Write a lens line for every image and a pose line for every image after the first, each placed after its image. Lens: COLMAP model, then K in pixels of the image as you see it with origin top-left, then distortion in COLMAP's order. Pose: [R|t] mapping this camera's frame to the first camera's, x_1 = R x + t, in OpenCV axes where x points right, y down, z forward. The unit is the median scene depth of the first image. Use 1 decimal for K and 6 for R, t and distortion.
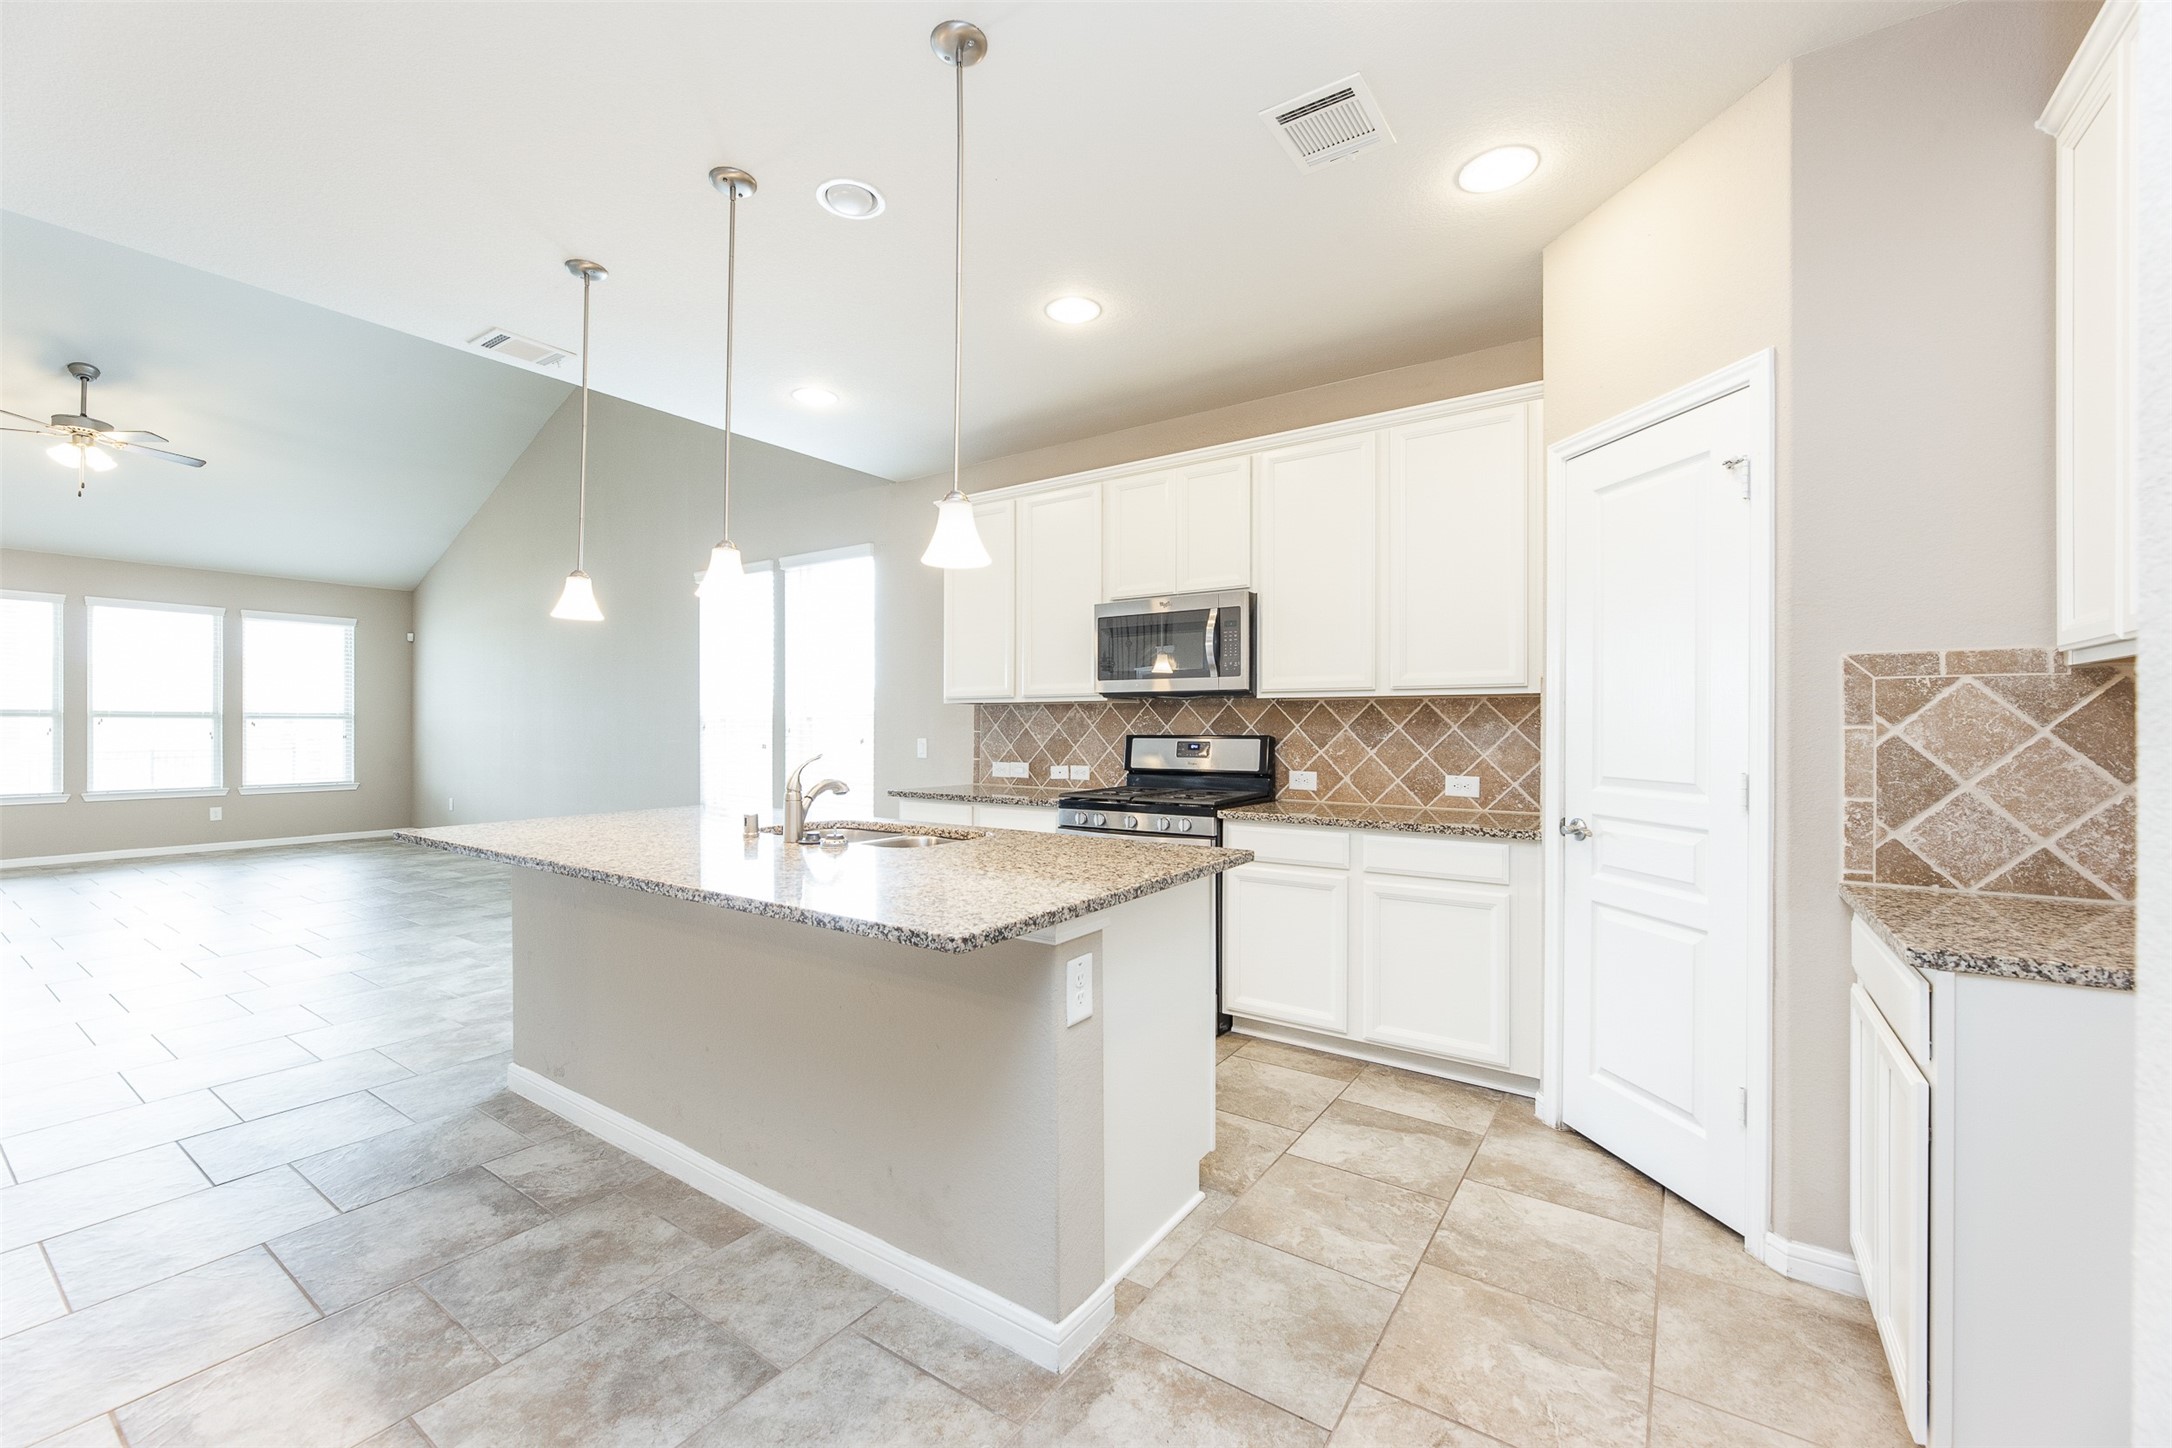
lens RADIAL K [[877.2, 0, 1090.0], [0, 877.2, 726.3], [0, 0, 1]] dist [-0.006357, 0.001151]
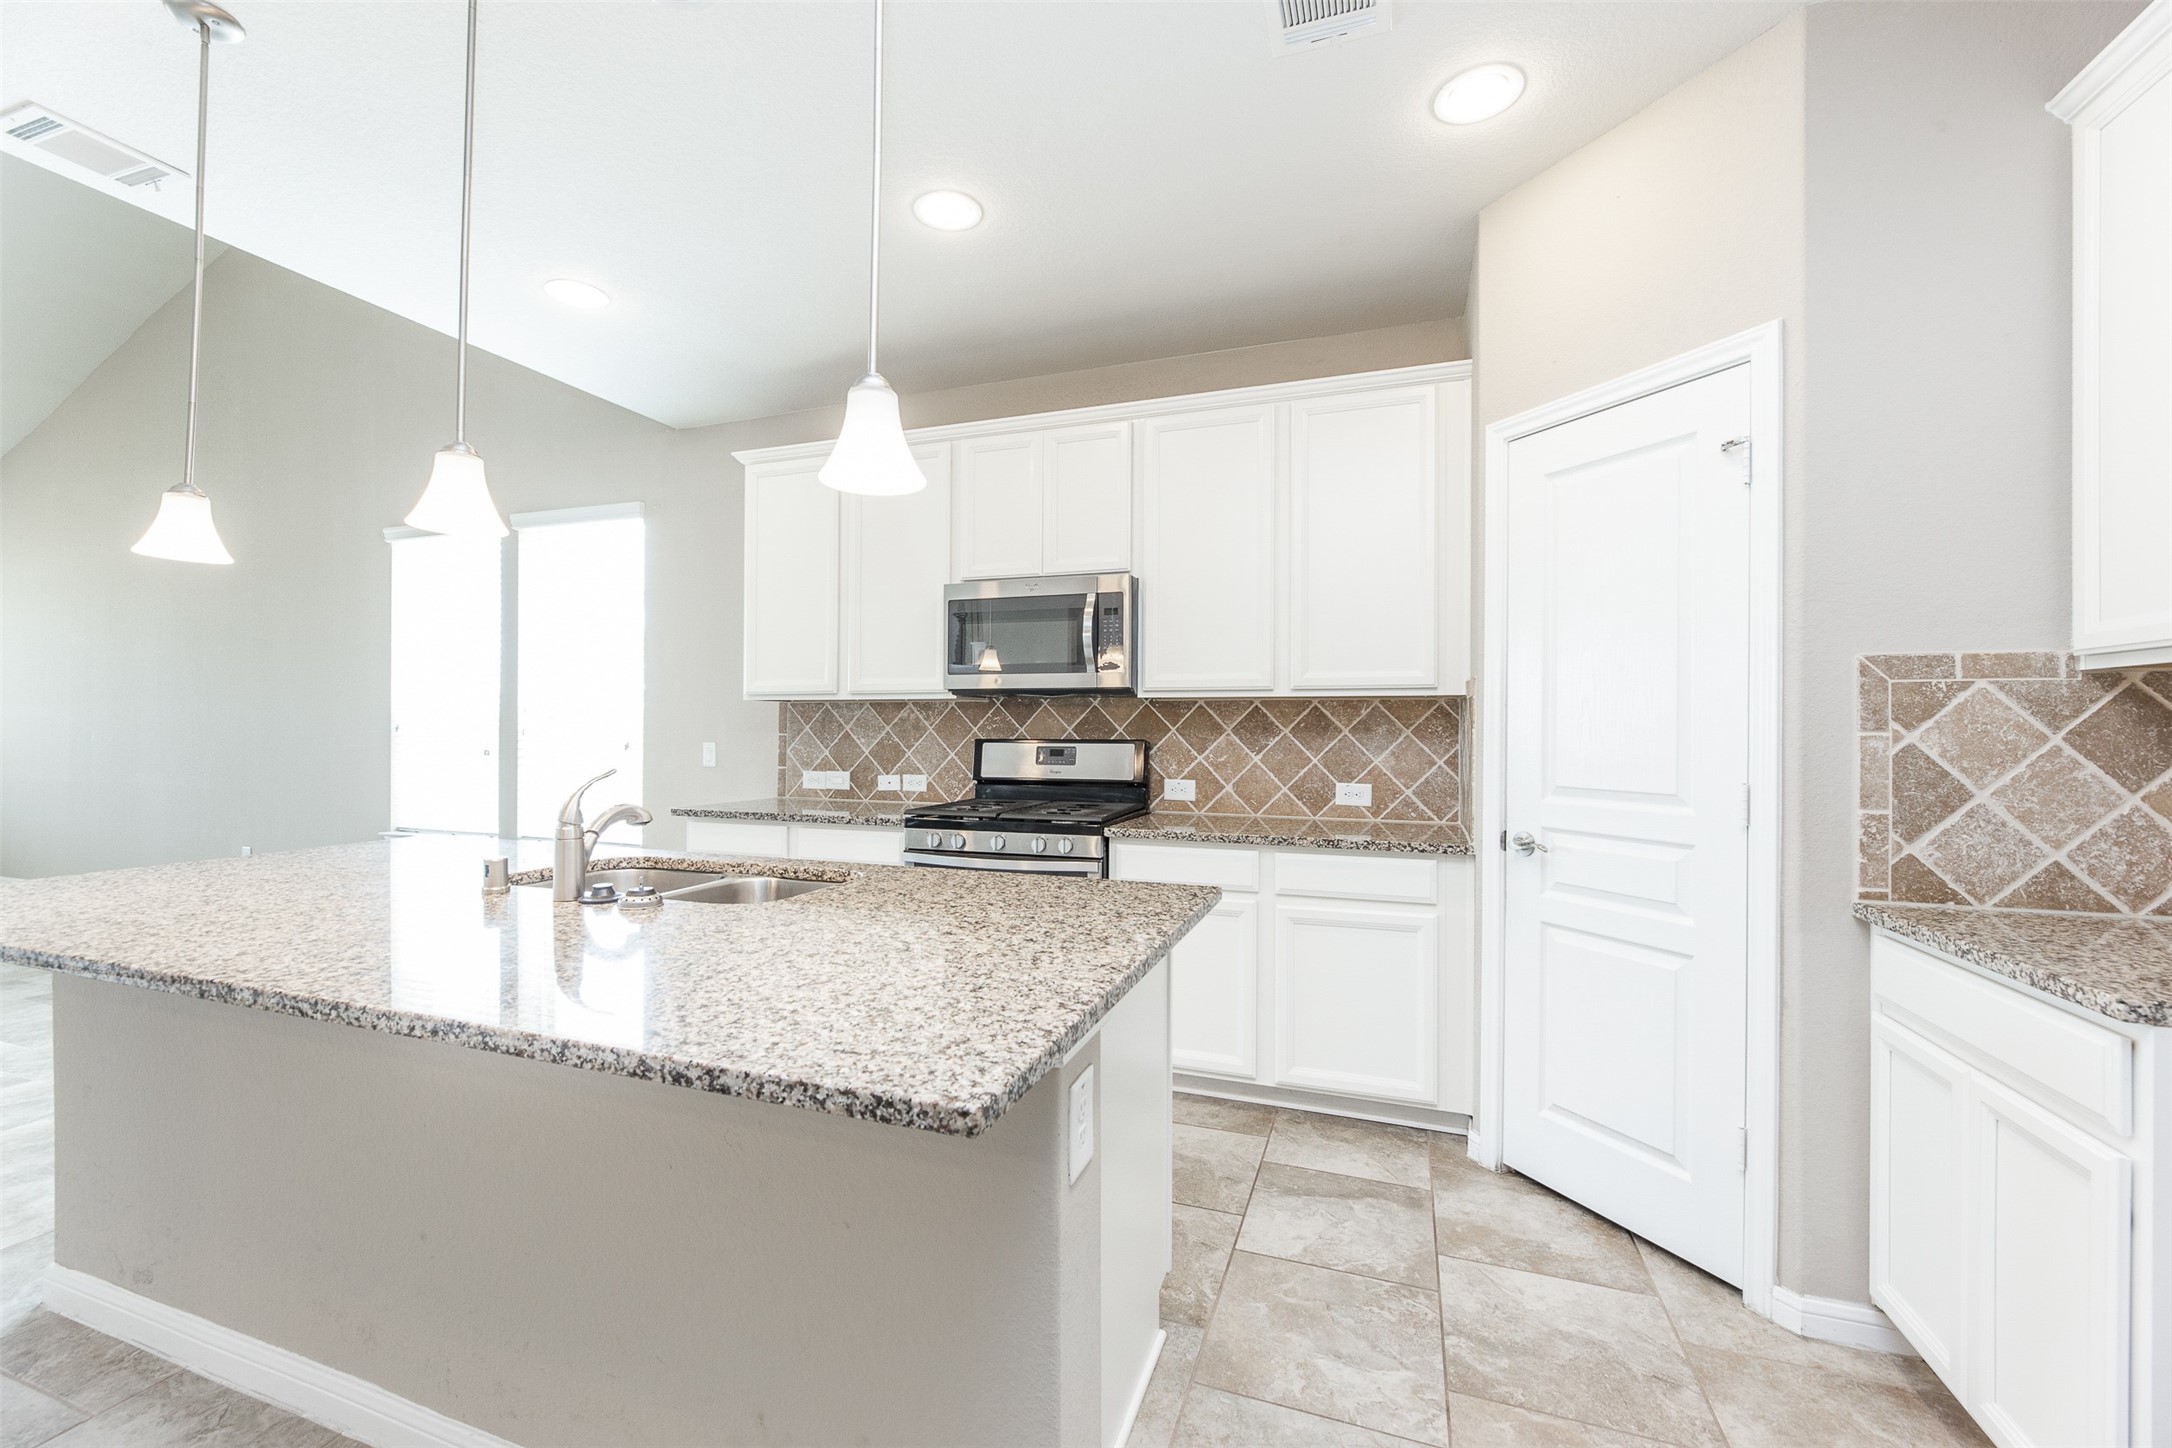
lens RADIAL K [[877.2, 0, 1088.4], [0, 877.2, 726.4], [0, 0, 1]] dist [-0.006357, 0.001151]
pose [[0.966089, 0.003731, 0.258183, -0.120156], [-0.003271, 0.999992, -0.002213, -0.001542], [-0.258189, 0.001294, 0.966094, 0.232452]]
